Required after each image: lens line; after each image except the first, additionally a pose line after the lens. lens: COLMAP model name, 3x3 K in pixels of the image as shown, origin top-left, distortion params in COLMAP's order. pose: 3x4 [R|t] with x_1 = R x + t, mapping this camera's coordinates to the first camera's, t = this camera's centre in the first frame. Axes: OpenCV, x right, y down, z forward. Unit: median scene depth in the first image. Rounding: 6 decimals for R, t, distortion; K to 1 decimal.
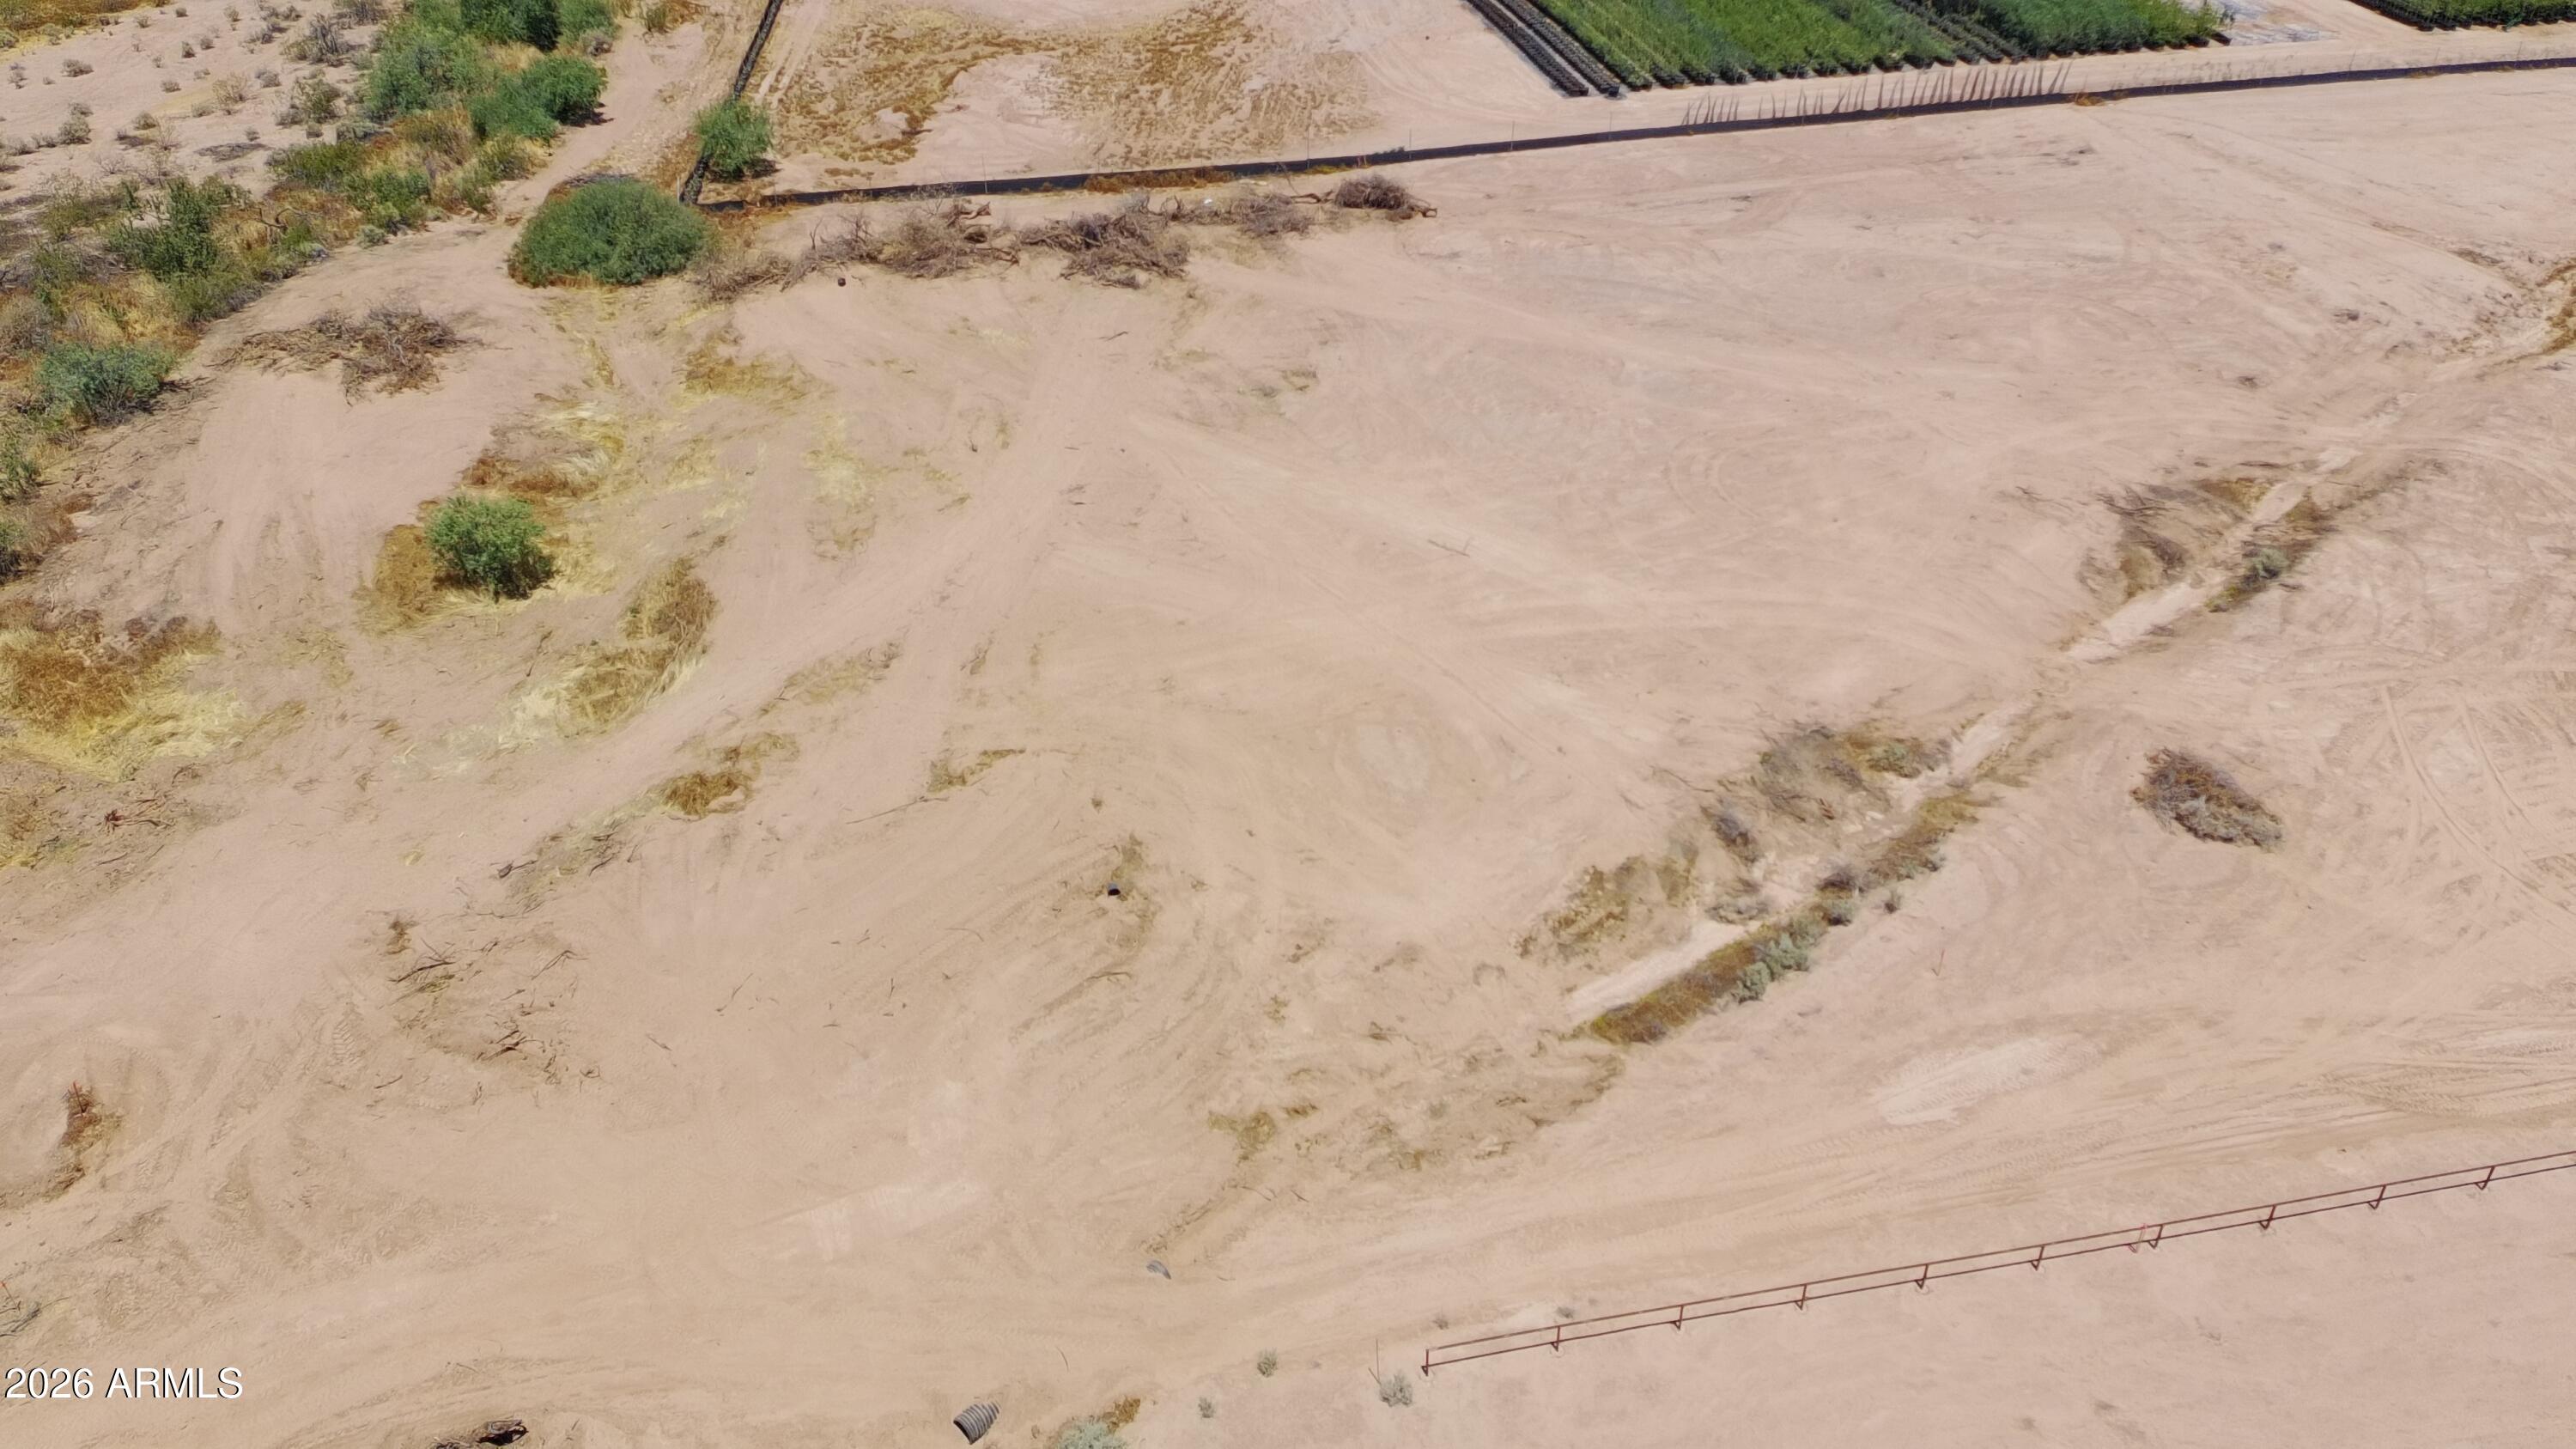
lens RADIAL K [[1966.8, 0, 1293.4], [0, 1966.8, 720.1], [0, 0, 1]] dist [0.074031, -0.075183]
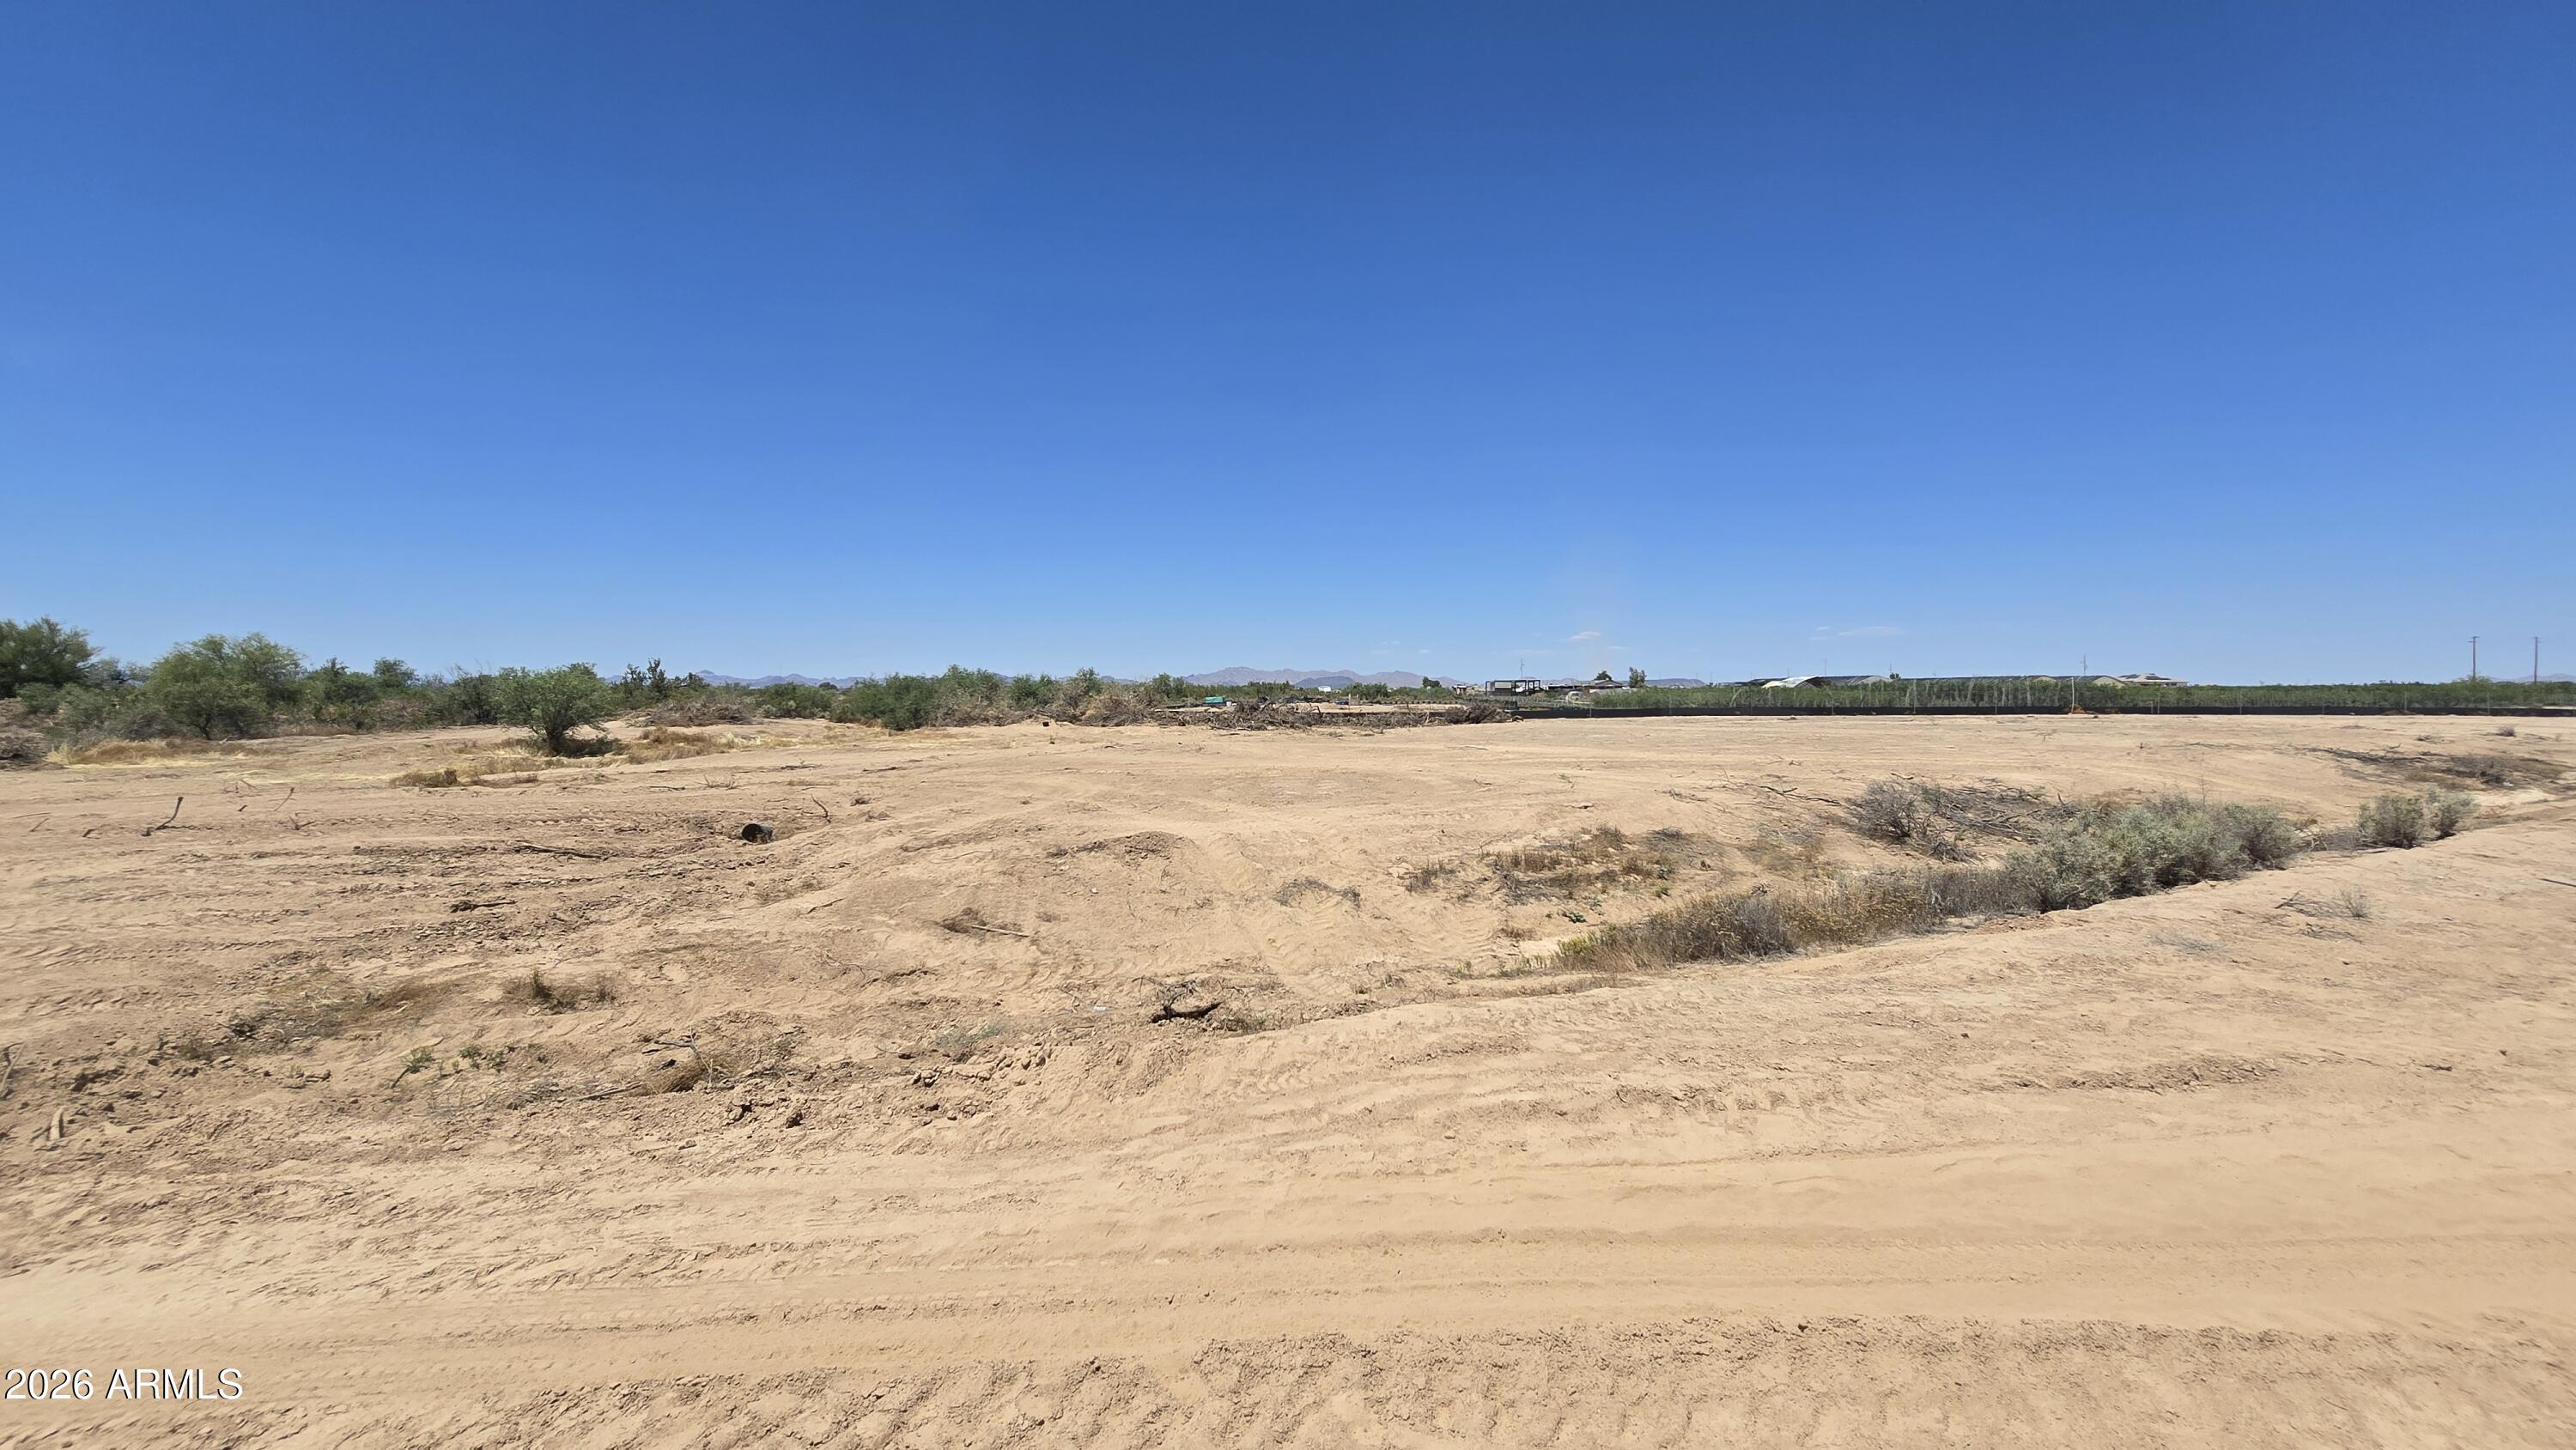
lens RADIAL K [[1046.6, 0, 1273.1], [0, 1046.6, 712.5], [0, 0, 1]] dist [-0.002304, 0.000437]
pose [[0.971169, -0.000262, -0.238391, 0.095129], [-0.132169, 0.831645, -0.539349, 0.144699], [0.198398, 0.555307, 0.807634, 0.532897]]
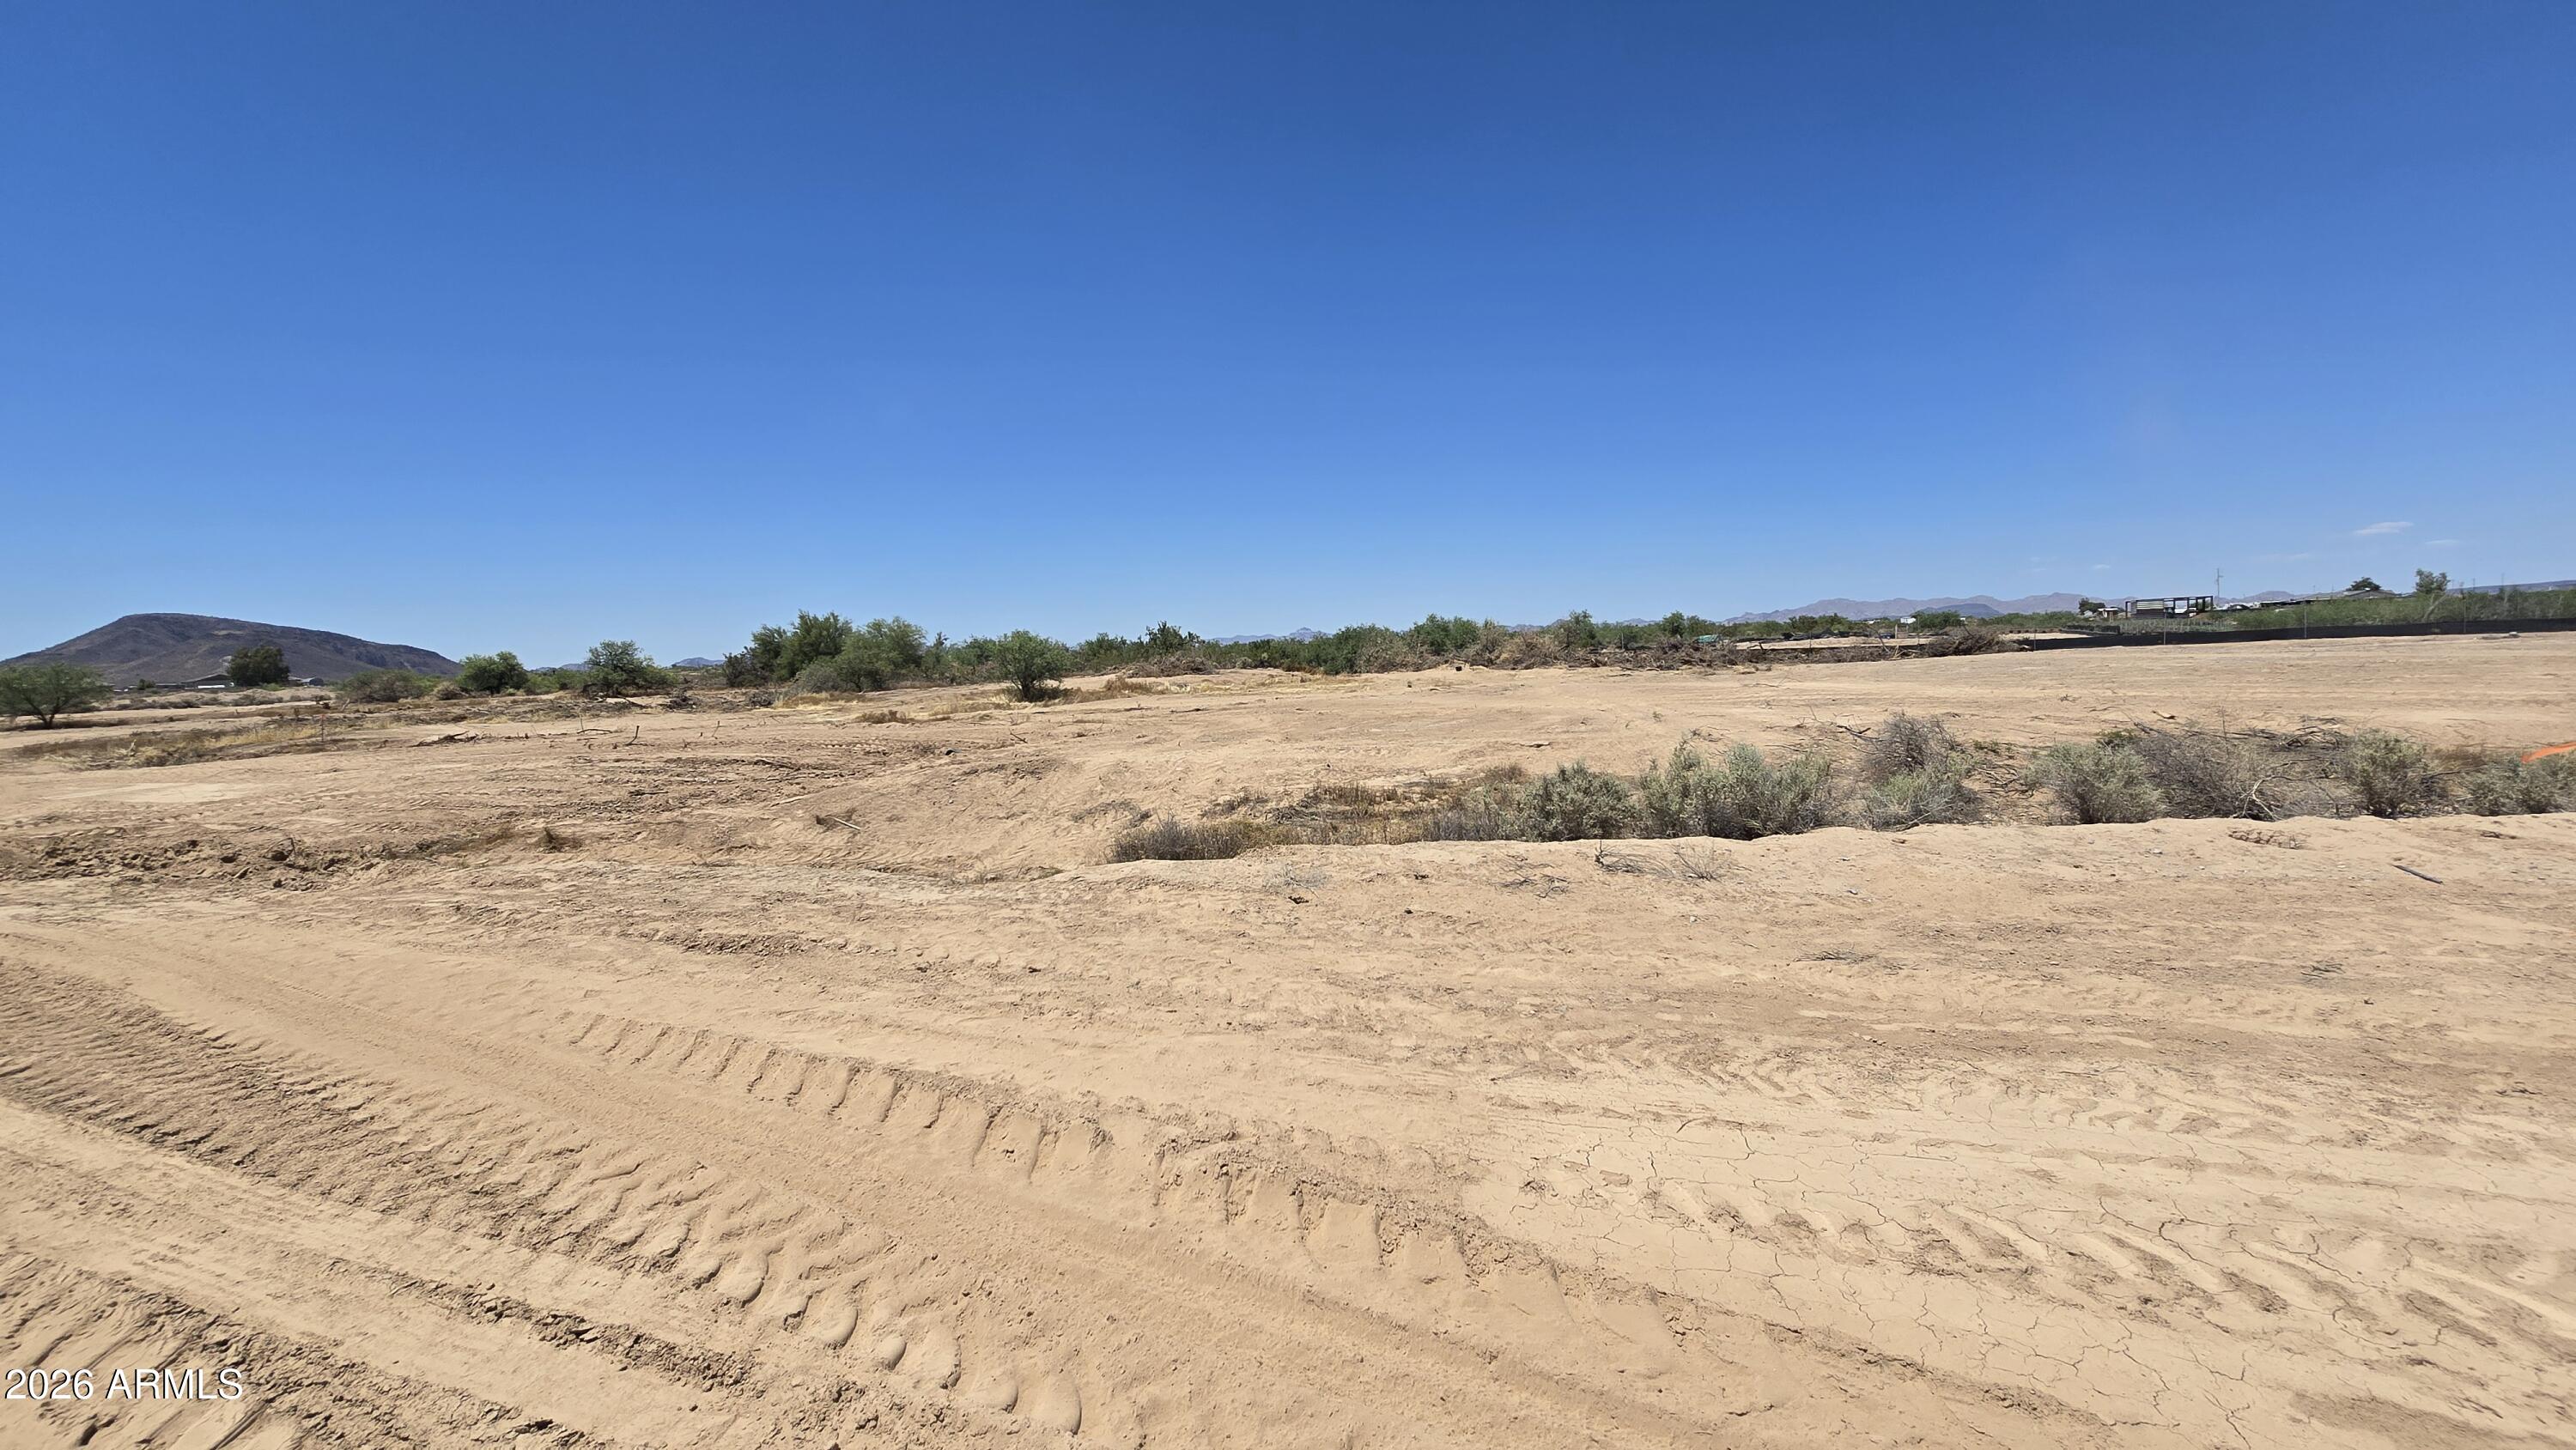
lens RADIAL K [[1046.6, 0, 1278.8], [0, 1046.6, 715.8], [0, 0, 1]] dist [-0.002304, 0.000437]
pose [[0.723165, 0.013495, -0.690544, 0.200640], [-0.360927, 0.859816, -0.361175, 0.123372], [0.588867, 0.510425, 0.626660, 0.569761]]
